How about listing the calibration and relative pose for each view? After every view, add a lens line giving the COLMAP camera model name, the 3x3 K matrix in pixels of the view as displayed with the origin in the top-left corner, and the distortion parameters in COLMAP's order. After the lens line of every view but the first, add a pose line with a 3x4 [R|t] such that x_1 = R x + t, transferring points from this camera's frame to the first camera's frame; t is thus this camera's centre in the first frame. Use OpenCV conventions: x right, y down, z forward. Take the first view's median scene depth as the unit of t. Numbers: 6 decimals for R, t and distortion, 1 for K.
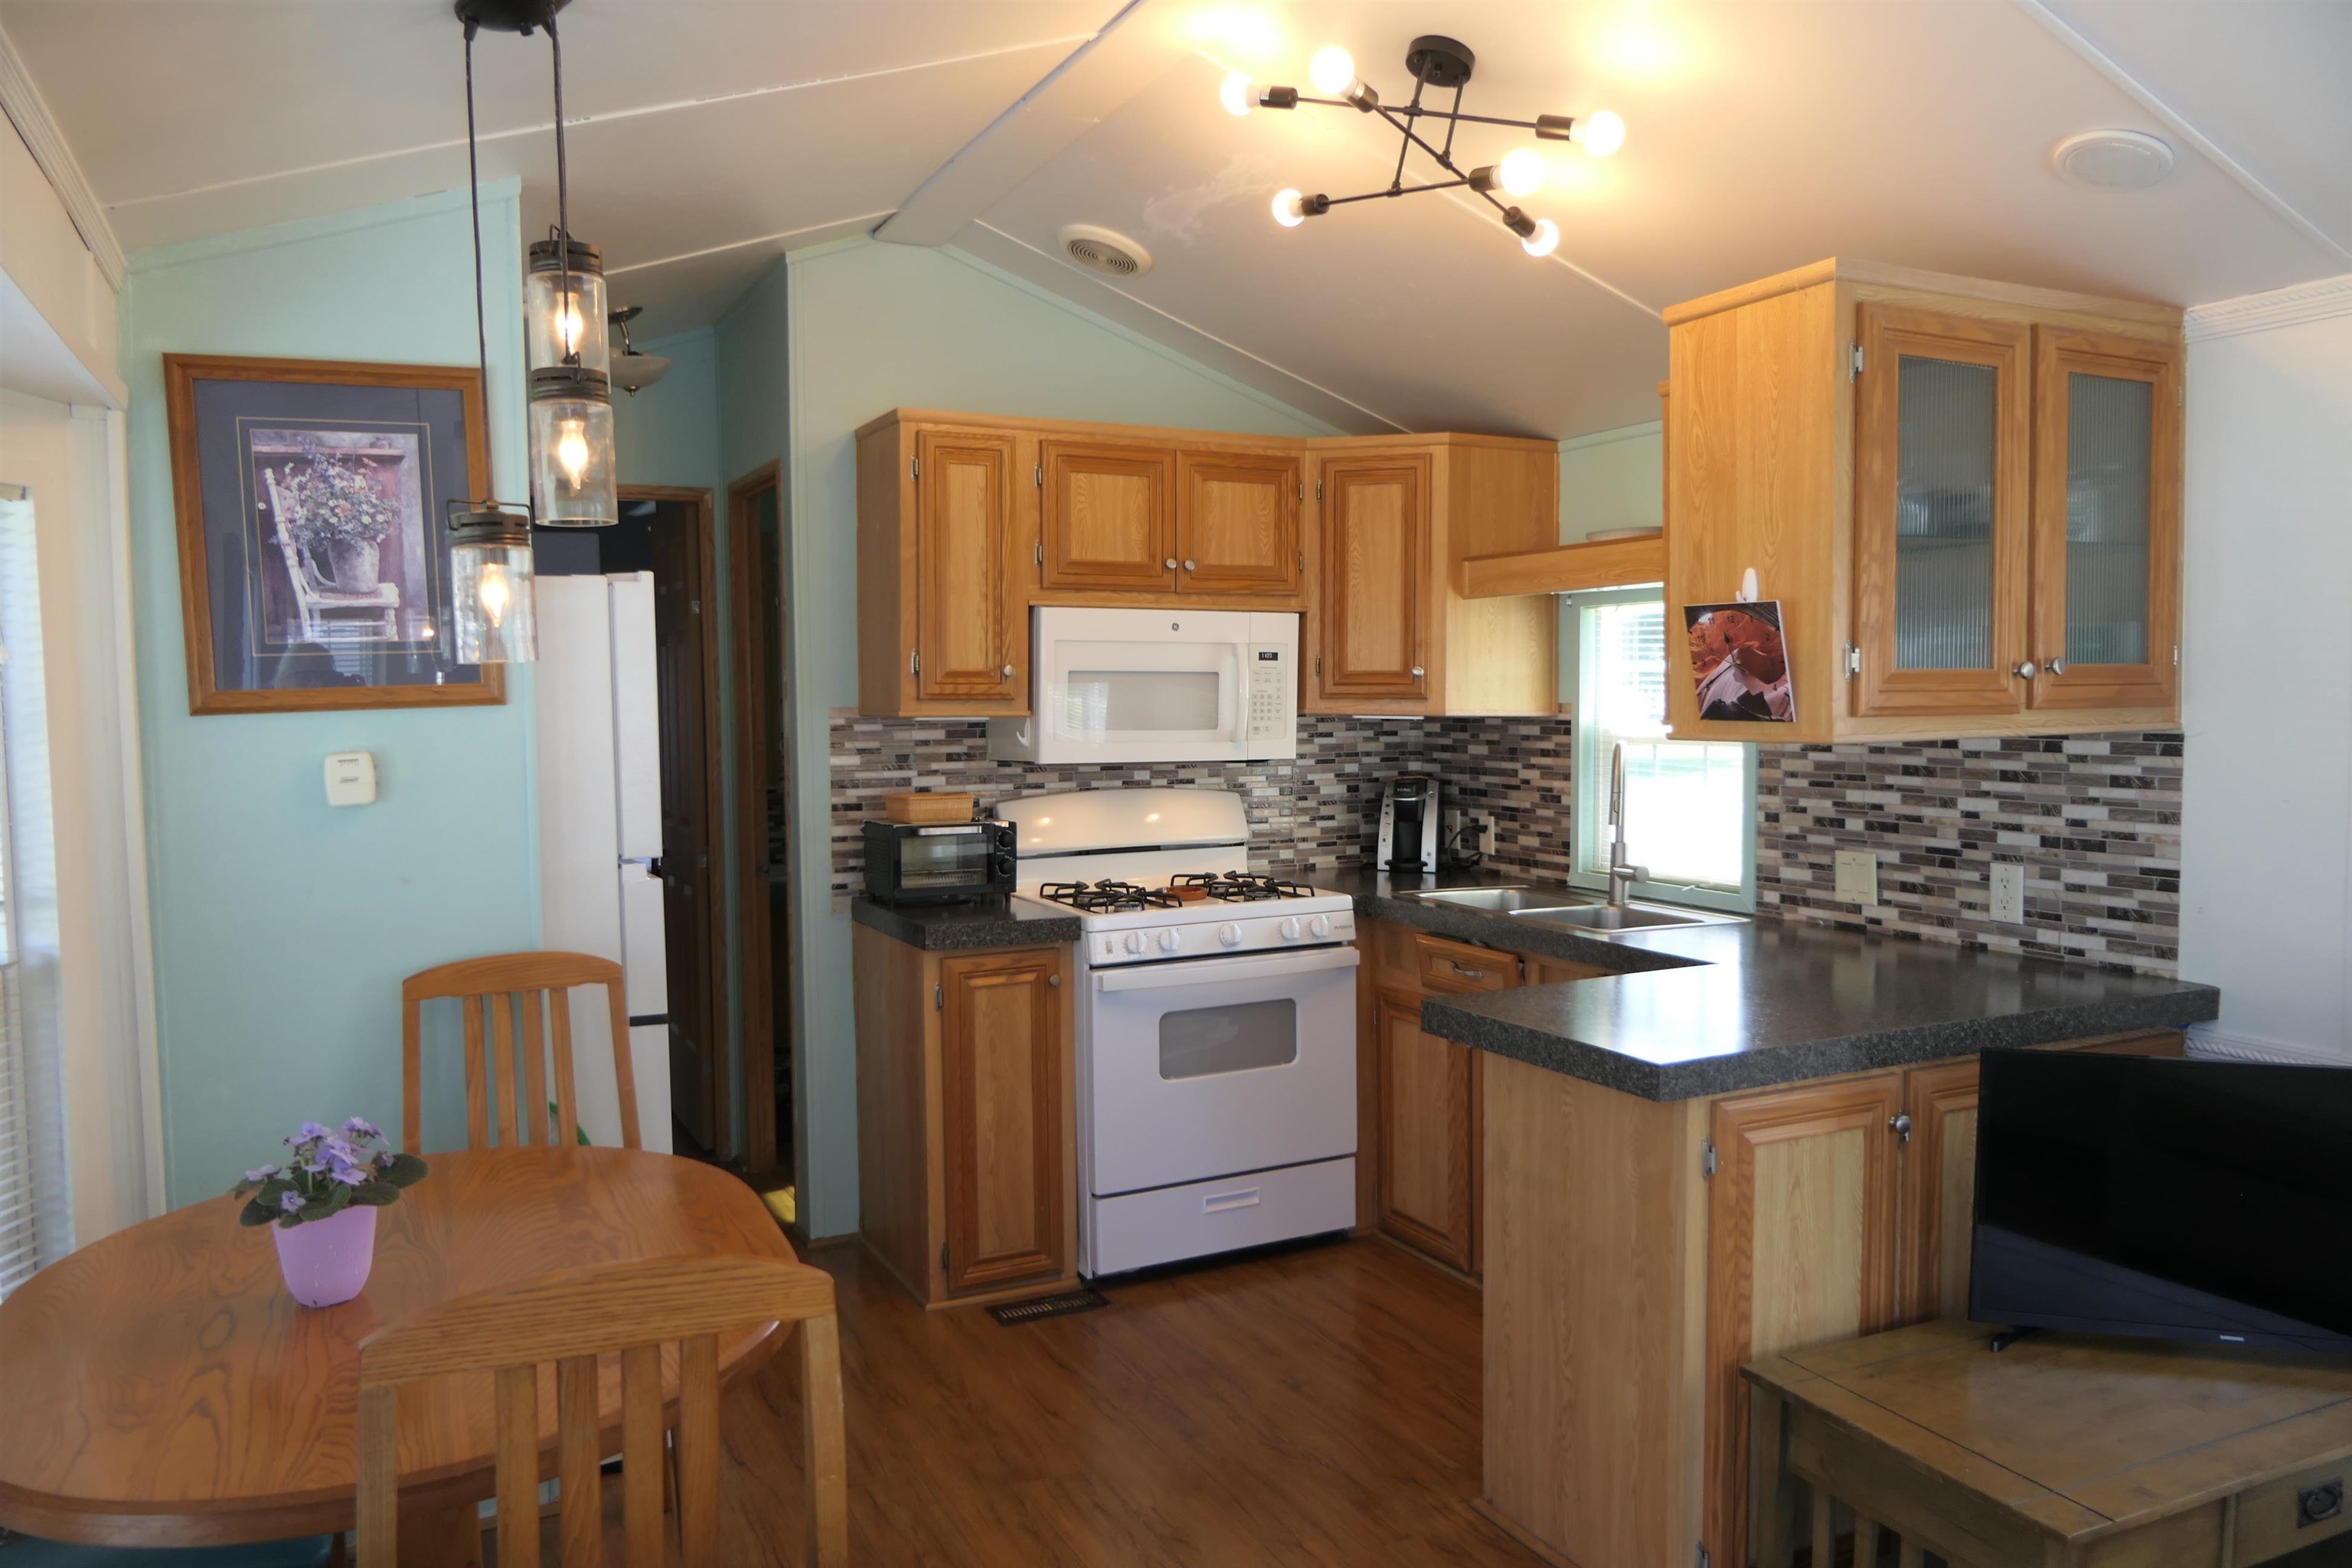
lens RADIAL K [[1654.2, 0, 1187.7], [0, 1654.2, 779.2], [0, 0, 1]] dist [-0.028770, 0.023769]
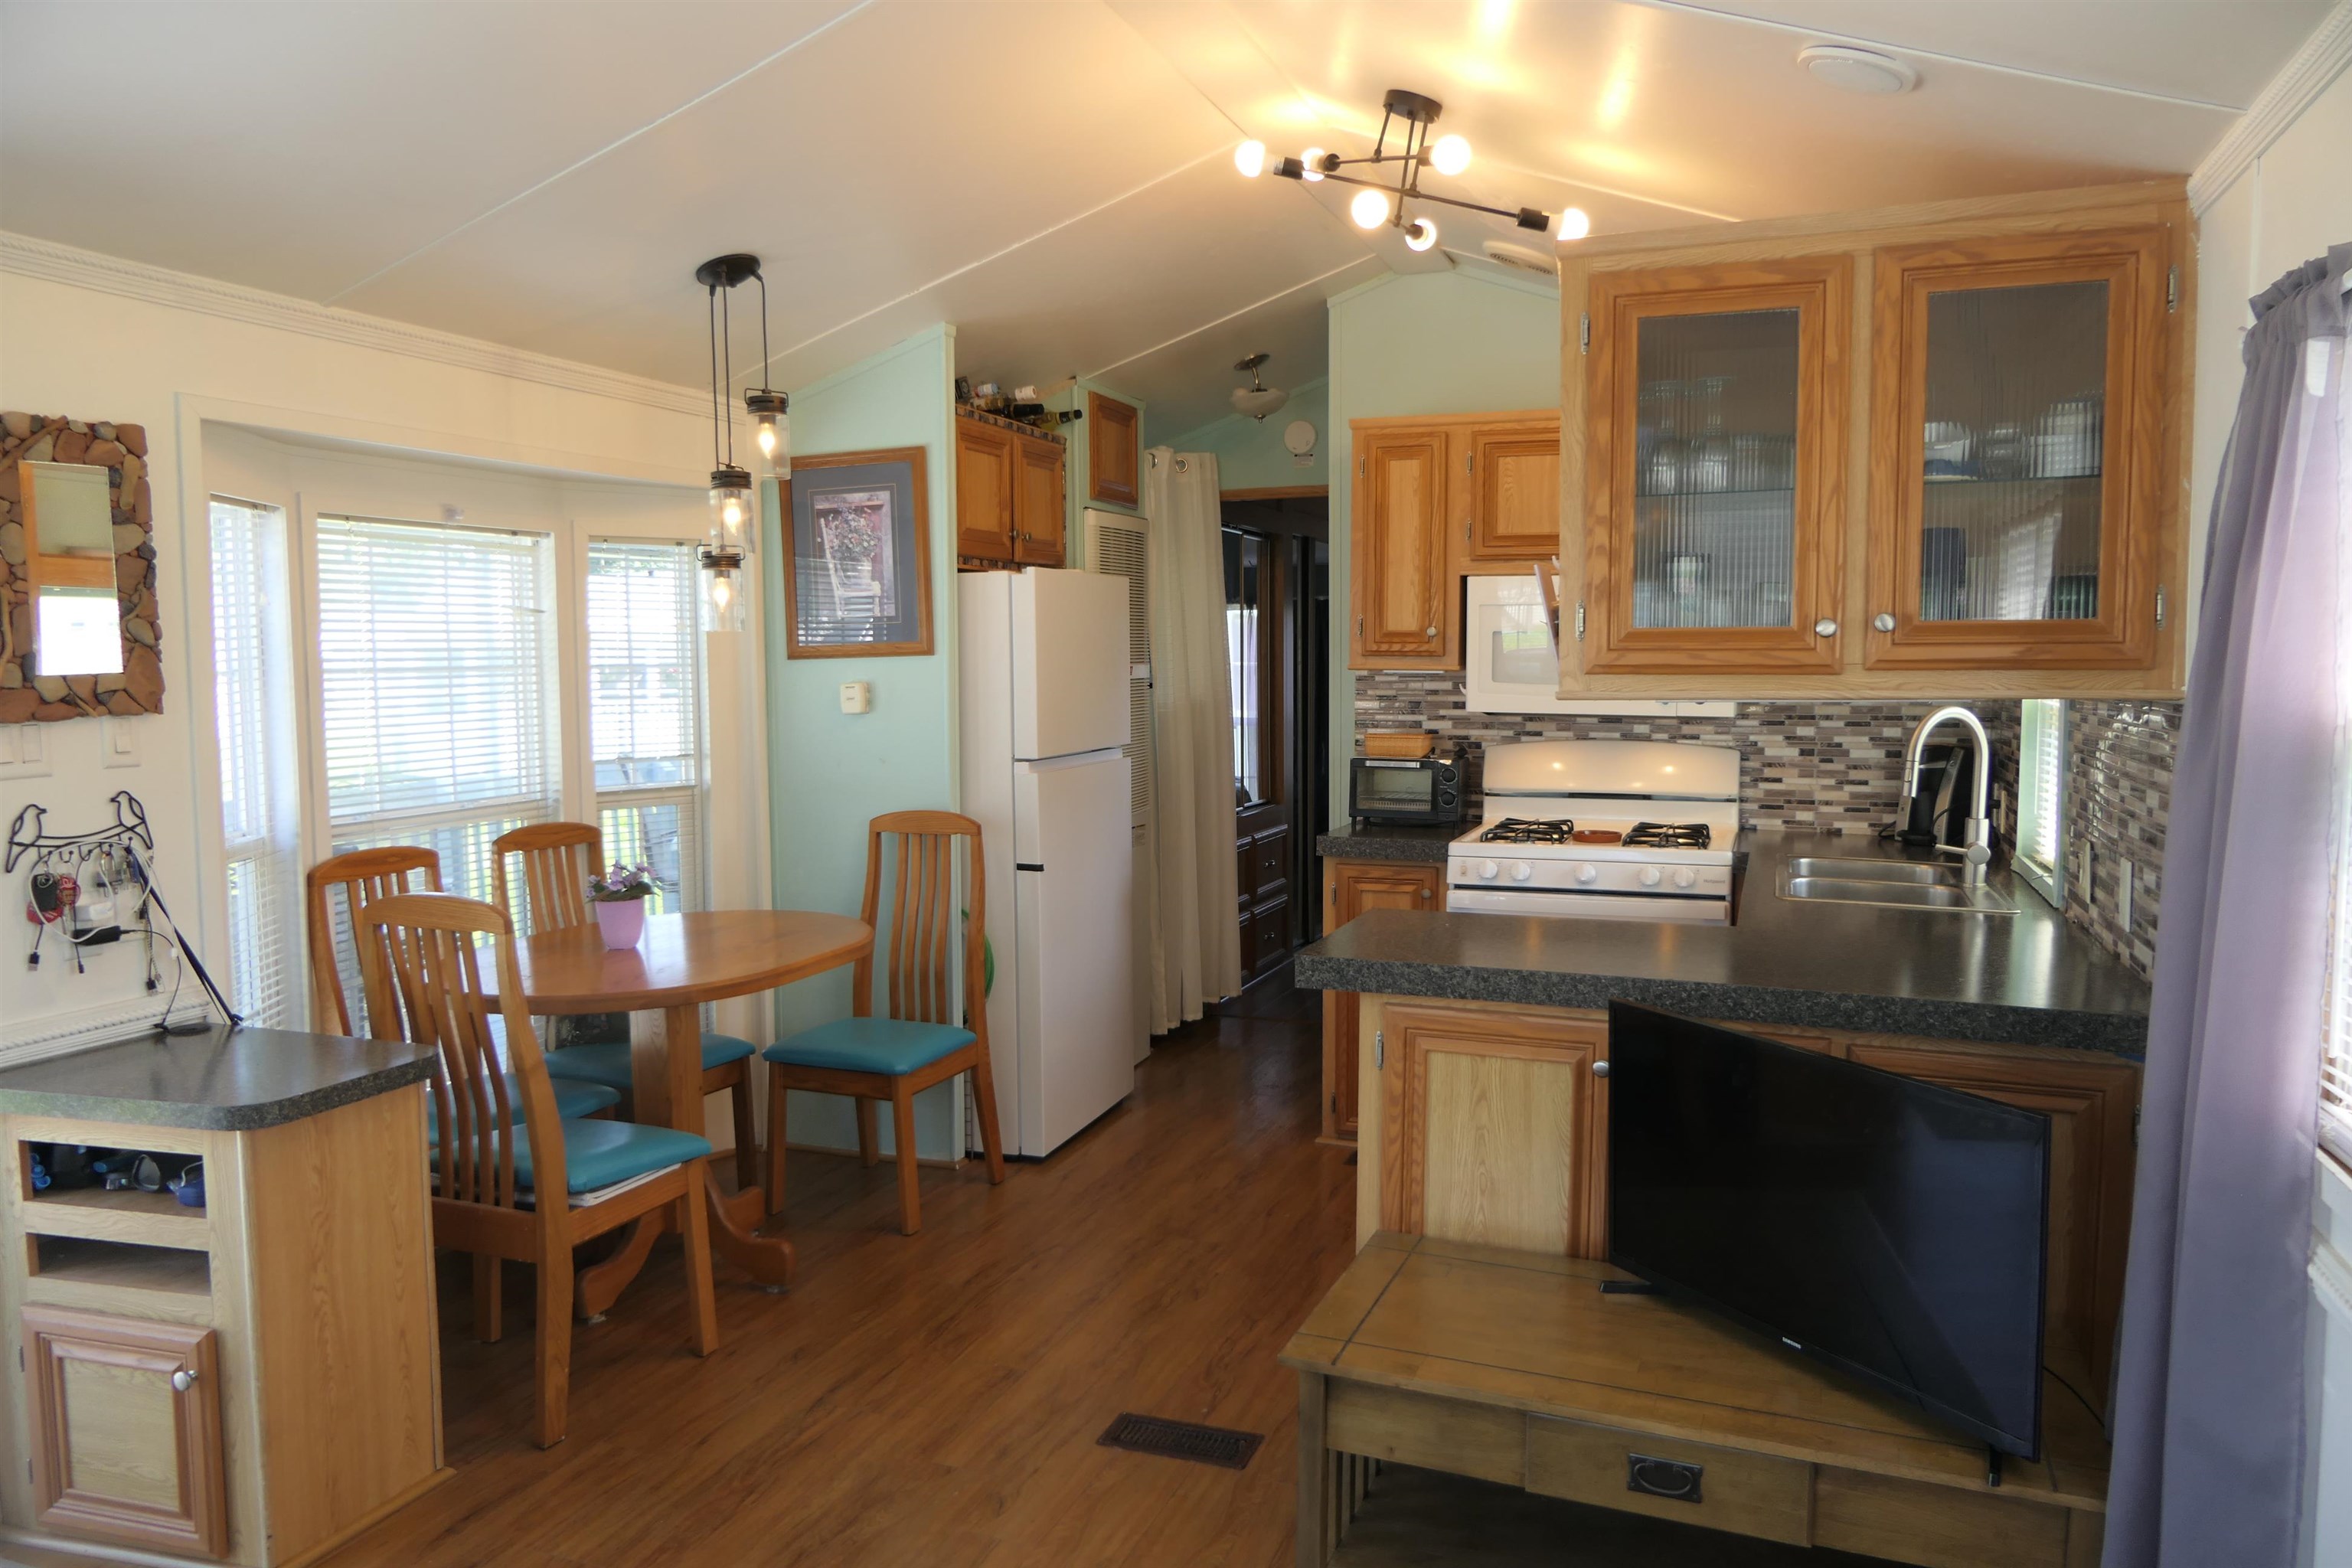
lens RADIAL K [[1654.2, 0, 1160.1], [0, 1654.2, 779.8], [0, 0, 1]] dist [-0.028770, 0.023769]
pose [[0.669411, 0.061532, -0.740339, 0.785009], [-0.043541, 0.998100, 0.043586, -0.003536], [0.741615, 0.003059, 0.670819, 0.075118]]
